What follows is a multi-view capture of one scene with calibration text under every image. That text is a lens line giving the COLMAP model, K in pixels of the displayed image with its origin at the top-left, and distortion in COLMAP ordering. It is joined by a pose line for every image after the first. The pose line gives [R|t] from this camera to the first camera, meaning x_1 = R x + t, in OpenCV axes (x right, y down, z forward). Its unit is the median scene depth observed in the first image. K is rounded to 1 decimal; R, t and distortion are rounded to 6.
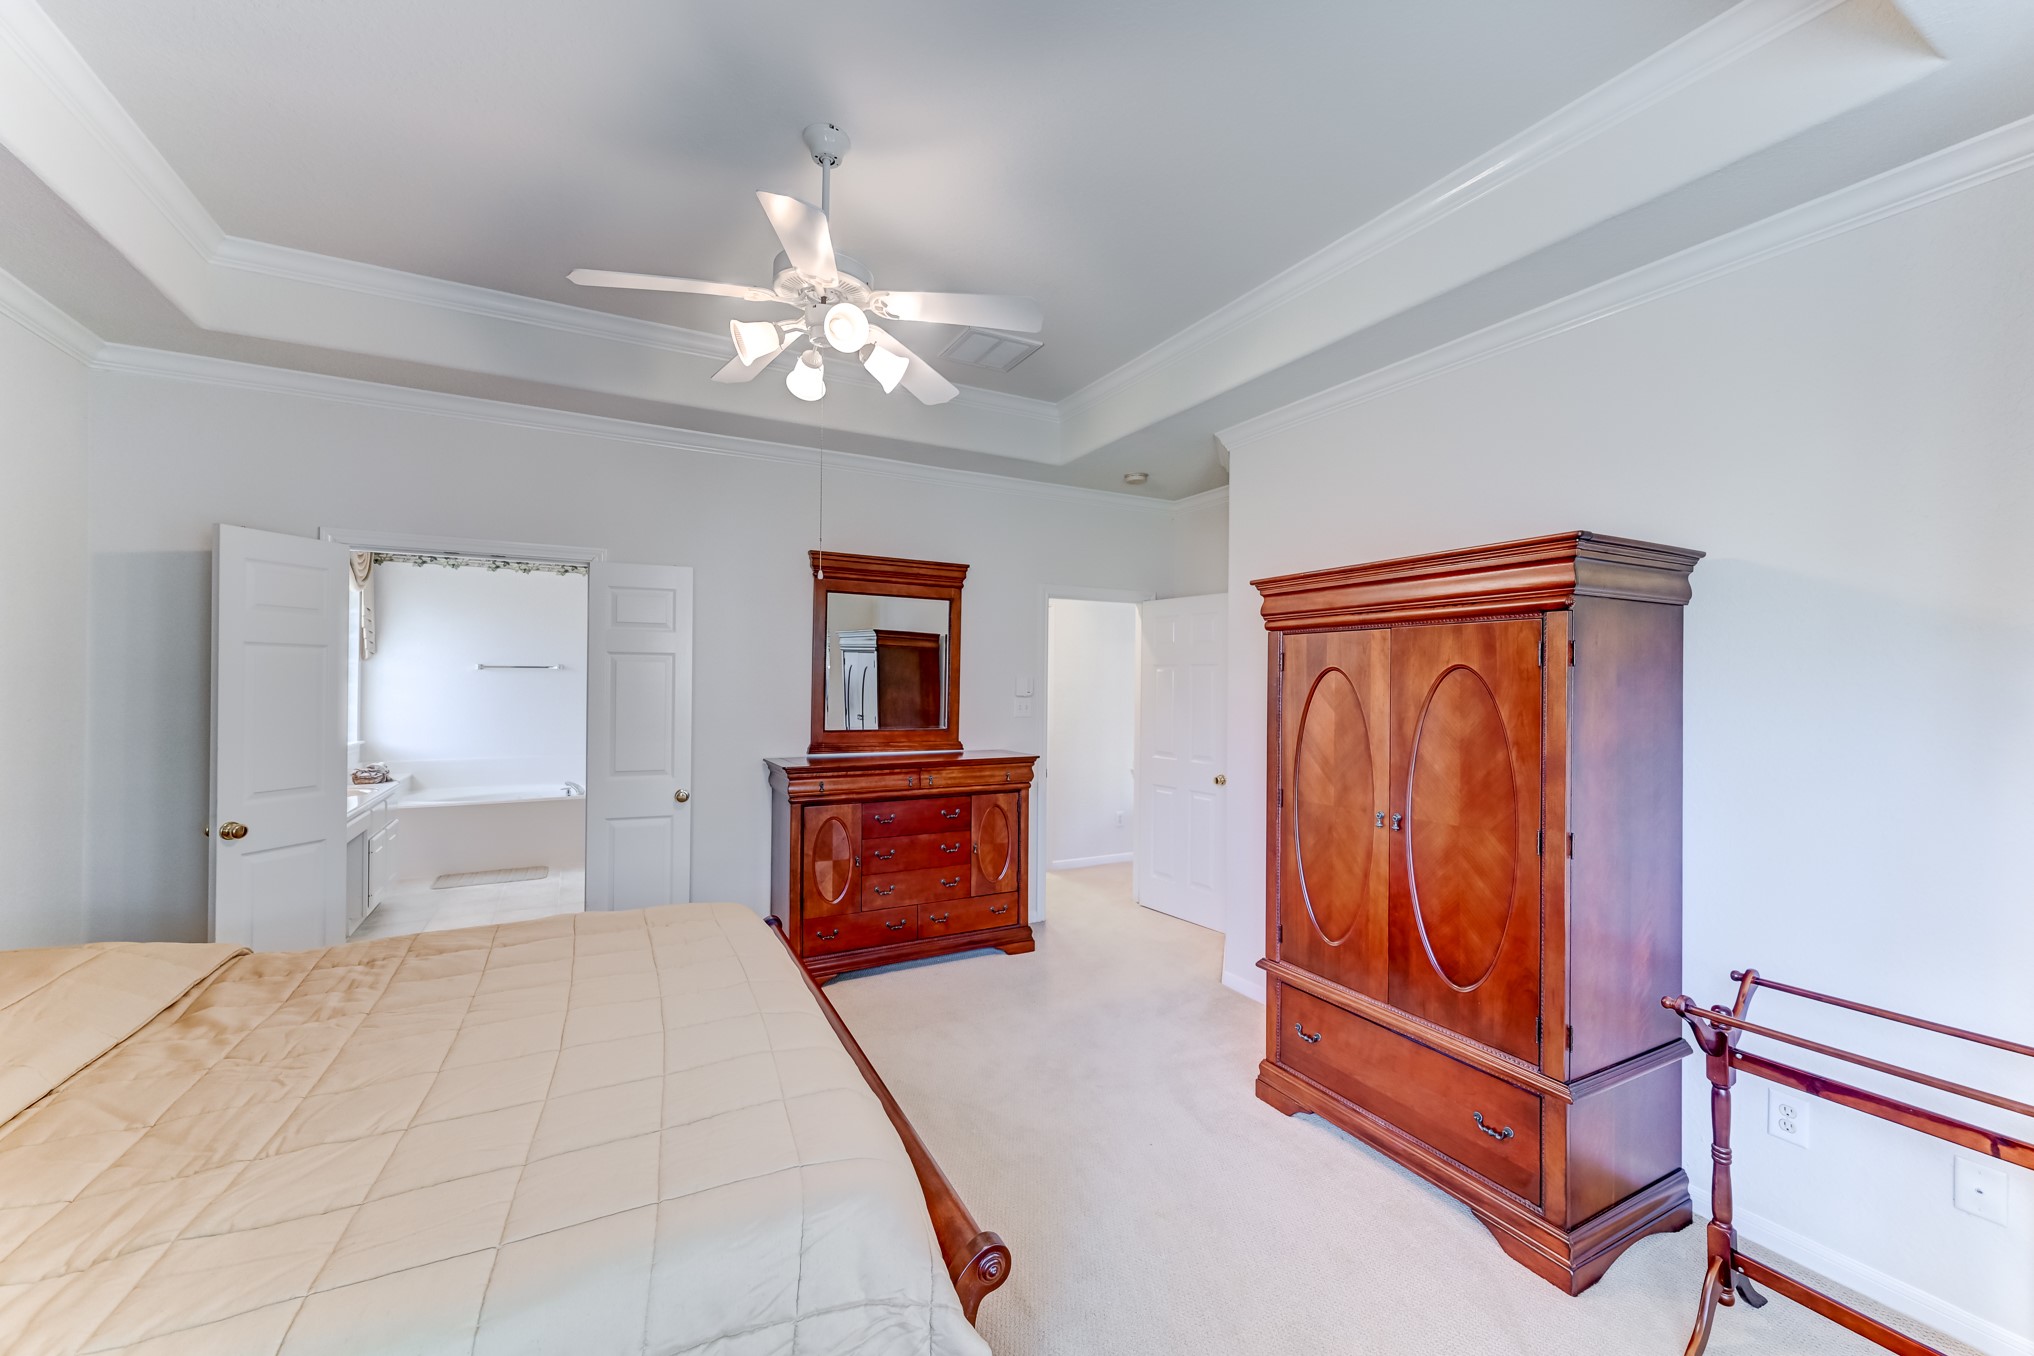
lens RADIAL K [[792.9, 0, 1017.9], [0, 792.9, 676.4], [0, 0, 1]] dist [0.005812, 0.001222]
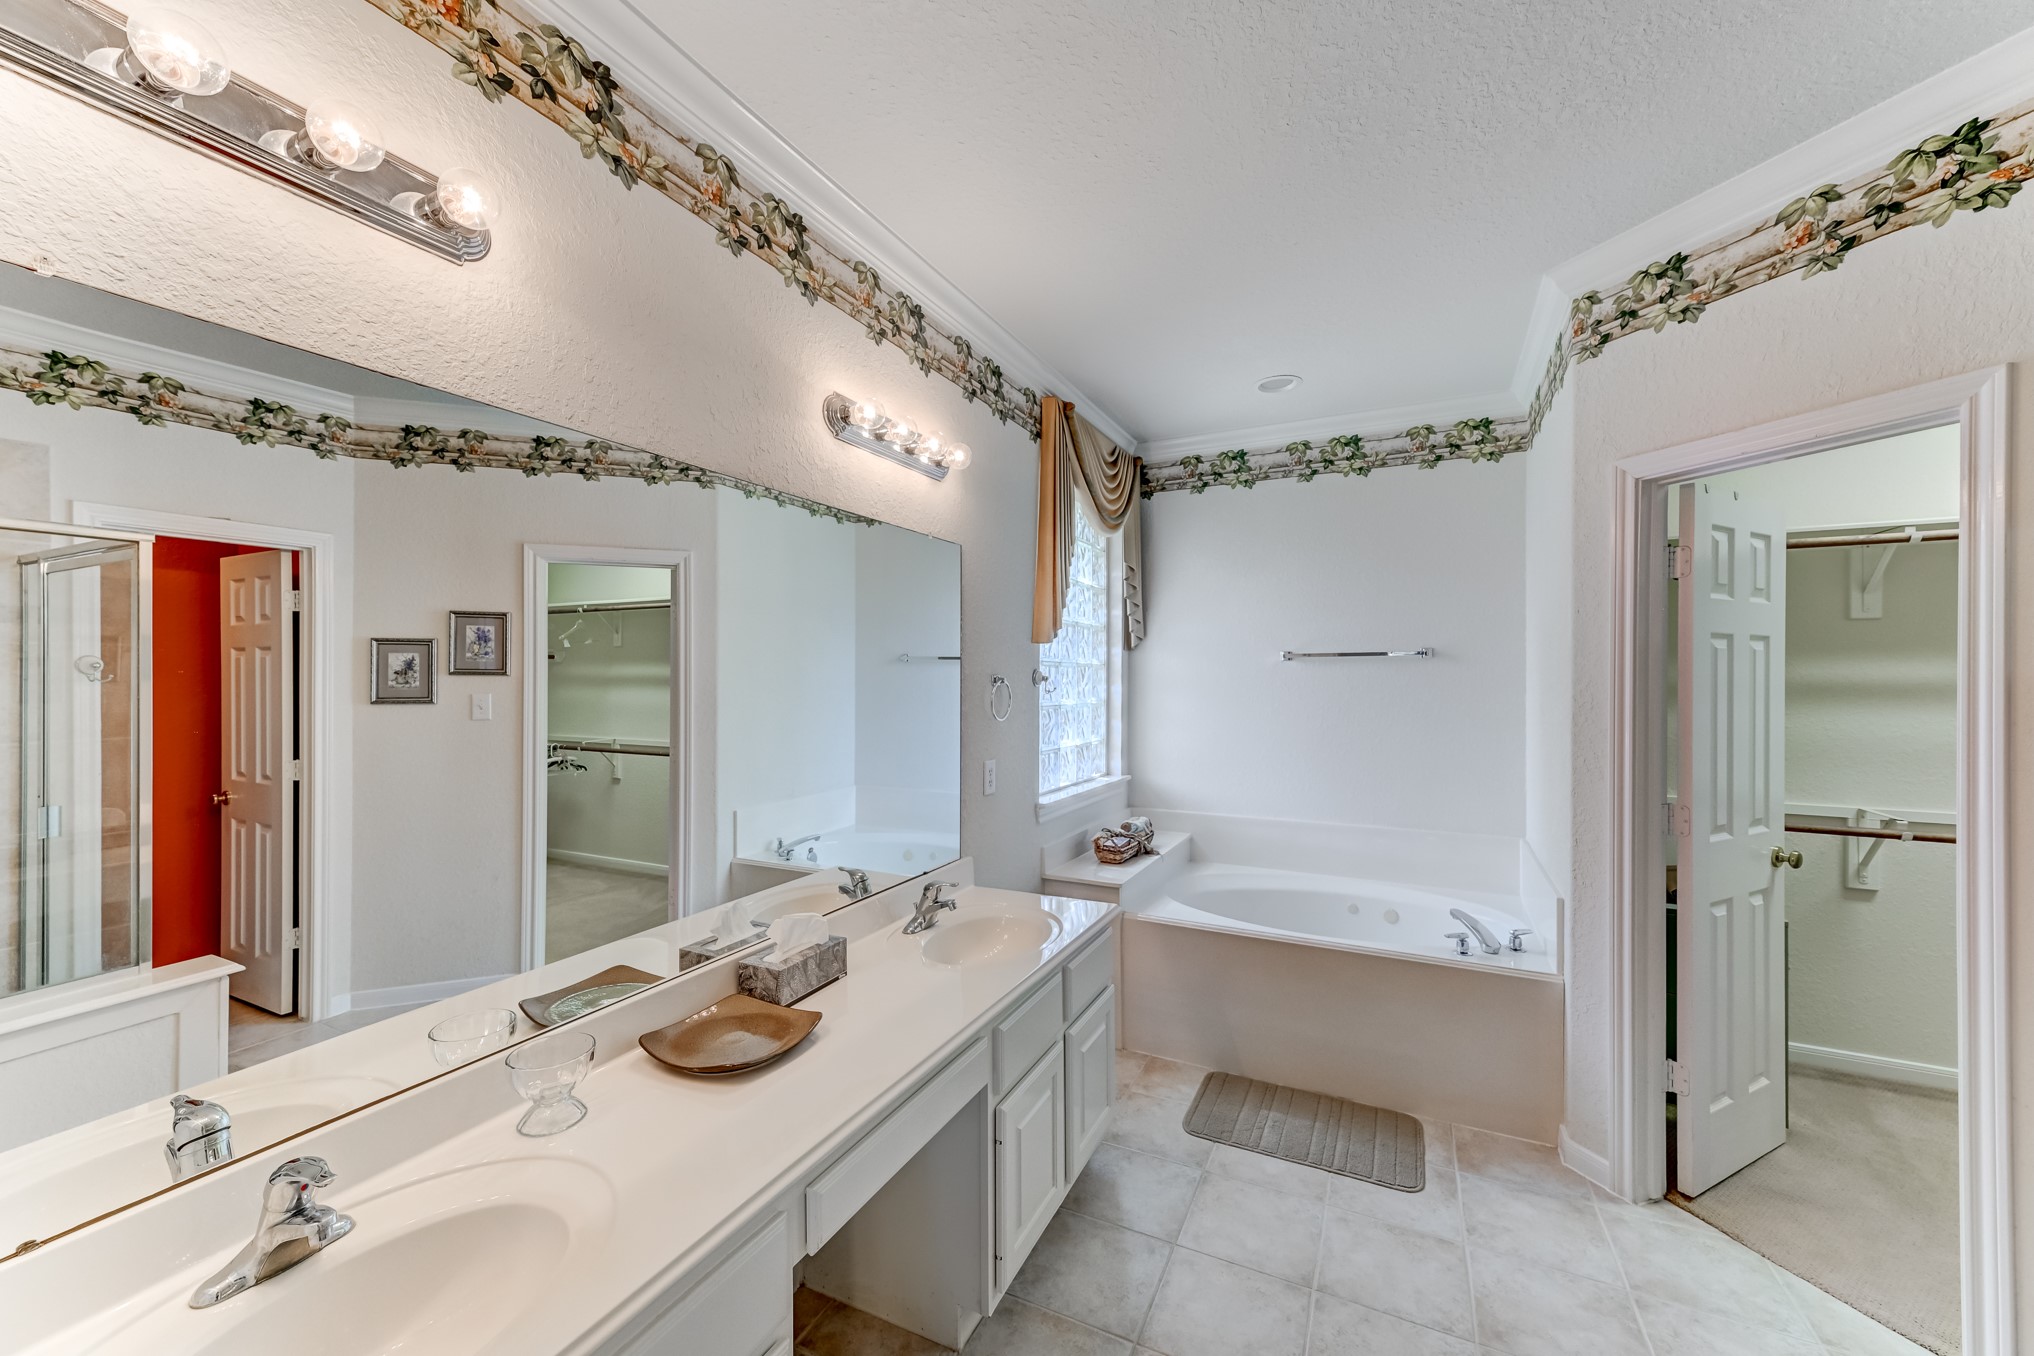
lens RADIAL K [[792.9, 0, 1002.8], [0, 792.9, 676.7], [0, 0, 1]] dist [0.005812, 0.001222]
pose [[0.567175, -0.006835, -0.823569, -0.352594], [0.001371, 0.999972, -0.007355, 0.005706], [0.823596, 0.003043, 0.567168, 0.552880]]
